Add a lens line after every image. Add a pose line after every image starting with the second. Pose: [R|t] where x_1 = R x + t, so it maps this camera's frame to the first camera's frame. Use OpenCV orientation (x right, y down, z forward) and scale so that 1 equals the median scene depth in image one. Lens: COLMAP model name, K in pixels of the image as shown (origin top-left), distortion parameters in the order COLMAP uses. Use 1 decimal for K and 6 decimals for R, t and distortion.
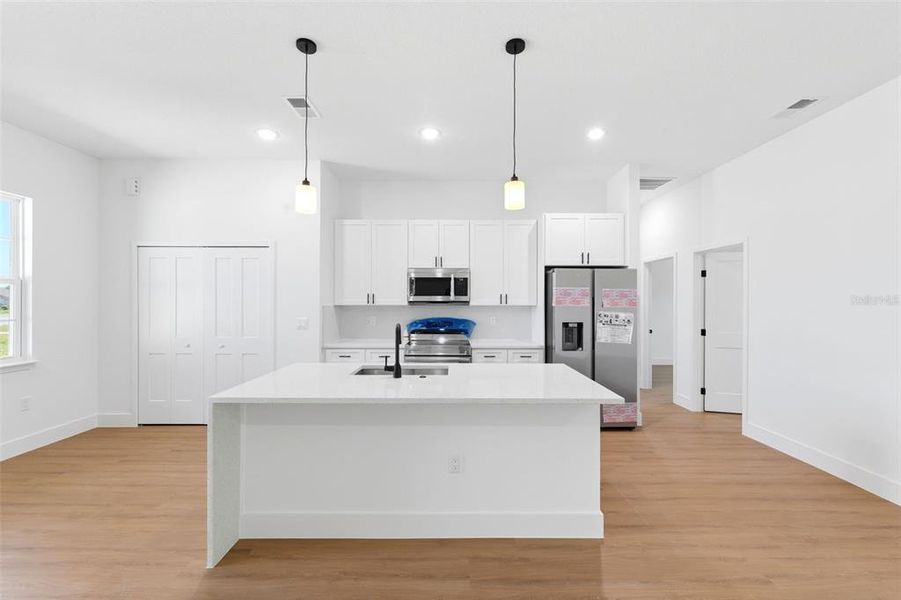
lens RADIAL K [[368.6, 0, 449.6], [0, 368.6, 301.8], [0, 0, 1]] dist [0.000265, 0.000025]
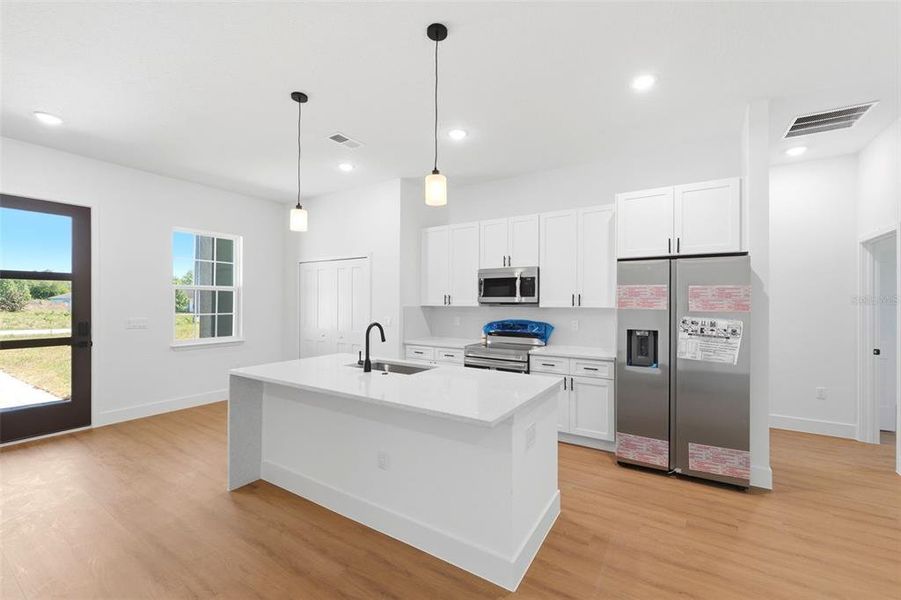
lens RADIAL K [[368.6, 0, 449.6], [0, 368.6, 301.8], [0, 0, 1]] dist [0.000265, 0.000025]
pose [[0.844912, 0.001266, -0.534904, 0.384632], [-0.002835, 0.999994, -0.002112, -0.000769], [0.534898, 0.003301, 0.844910, 0.120929]]
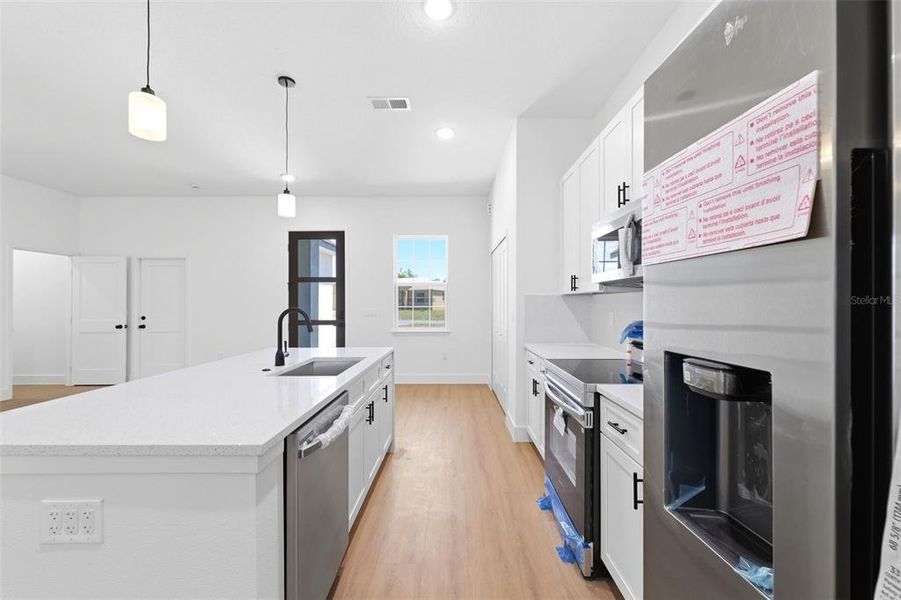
lens RADIAL K [[368.6, 0, 449.6], [0, 368.6, 301.8], [0, 0, 1]] dist [0.000265, 0.000025]
pose [[0.003619, -0.005991, -0.999976, 0.463370], [0.000121, 0.999982, -0.005991, 0.030567], [0.999993, -0.000099, 0.003620, 0.843297]]
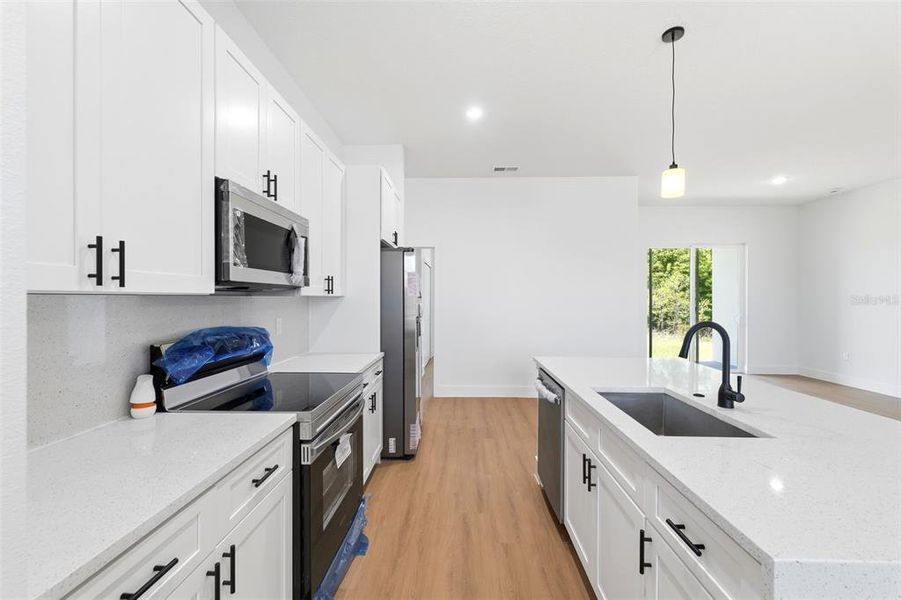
lens RADIAL K [[372.1, 0, 451.6], [0, 372.1, 297.4], [0, 0, 1]] dist [0.000540, 0.000013]
pose [[0.019585, -0.001555, 0.999807, -0.461749], [-0.003955, 0.999991, 0.001633, 0.011351], [-0.999800, -0.003986, 0.019579, 0.859683]]
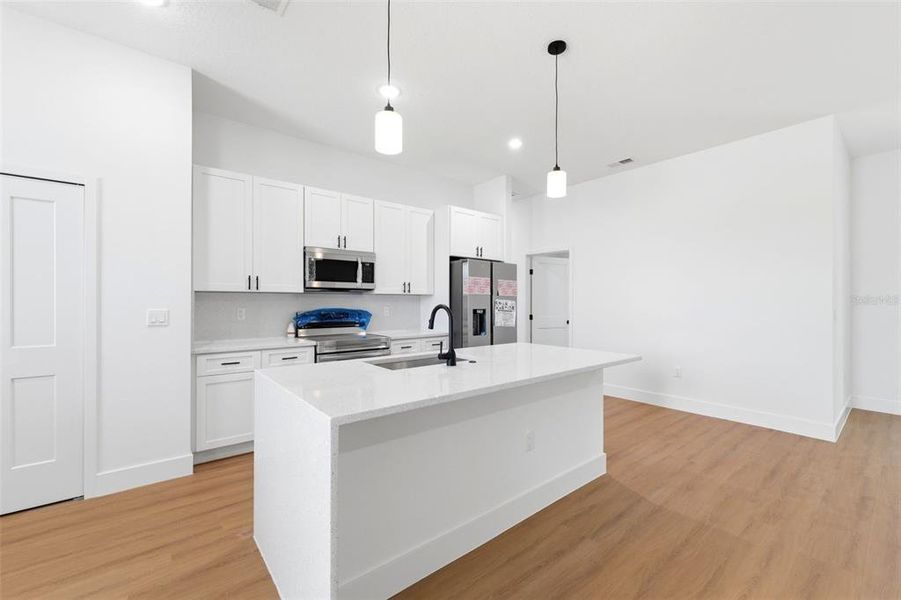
lens RADIAL K [[375.6, 0, 449.6], [0, 375.6, 301.9], [0, 0, 1]] dist [0.002356, 0.000034]
pose [[0.768447, -0.000950, 0.639913, -0.424940], [0.000441, 0.999999, 0.000956, 0.031175], [-0.639914, -0.000453, 0.768447, 0.188555]]
